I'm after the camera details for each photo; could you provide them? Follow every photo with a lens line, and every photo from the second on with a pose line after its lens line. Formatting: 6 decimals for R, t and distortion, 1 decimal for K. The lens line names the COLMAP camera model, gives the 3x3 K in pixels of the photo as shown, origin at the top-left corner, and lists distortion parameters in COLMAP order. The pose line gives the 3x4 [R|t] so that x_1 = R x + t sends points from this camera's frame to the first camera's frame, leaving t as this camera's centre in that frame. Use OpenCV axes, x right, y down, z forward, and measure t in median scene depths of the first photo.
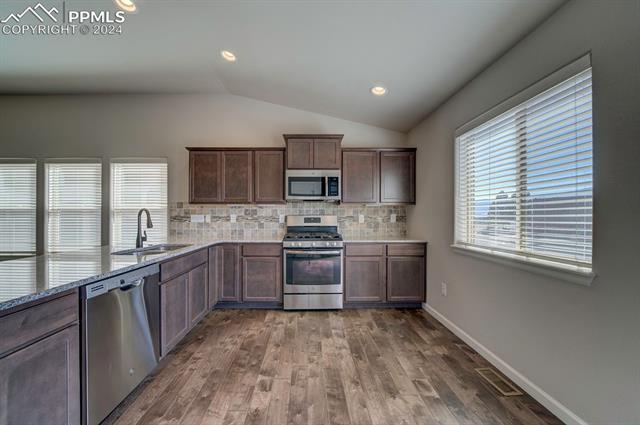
lens RADIAL K [[248.8, 0, 307.4], [0, 248.8, 213.6], [0, 0, 1]] dist [-0.016773, 0.000150]
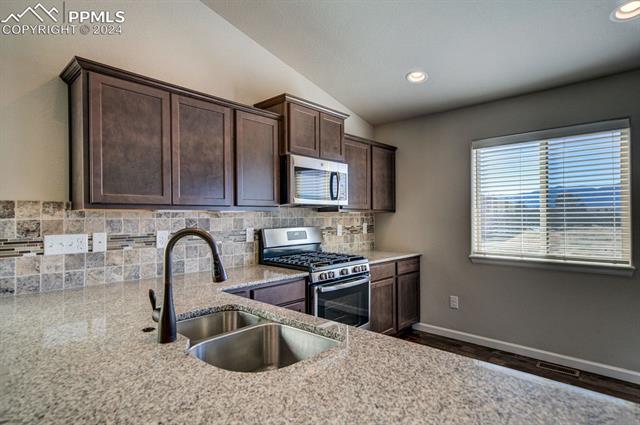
lens RADIAL K [[352.9, 0, 320.0], [0, 352.9, 212.5], [0, 0, 1]] dist [0.023416, 0.000491]
pose [[0.664552, 0.003499, 0.747234, -0.679012], [0.000040, 0.999989, -0.004718, -0.030613], [-0.747242, 0.003165, 0.664545, 0.379873]]
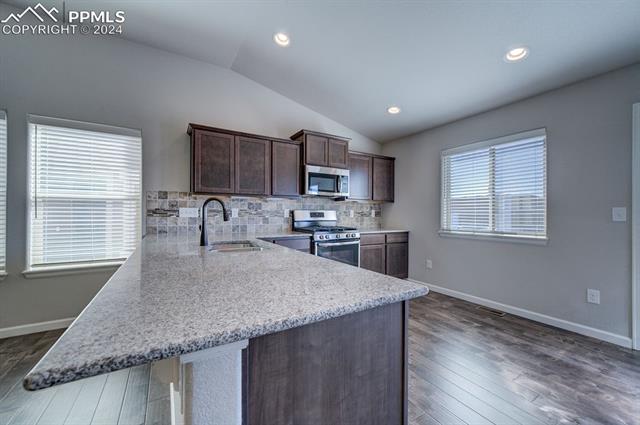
lens RADIAL K [[261.2, 0, 320.0], [0, 261.2, 212.5], [0, 0, 1]] dist [-0.000358, 0.000464]
pose [[0.852599, 0.008102, 0.522503, -0.595526], [-0.007215, 0.999967, -0.003733, 0.022565], [-0.522516, -0.000587, 0.852629, 0.058823]]
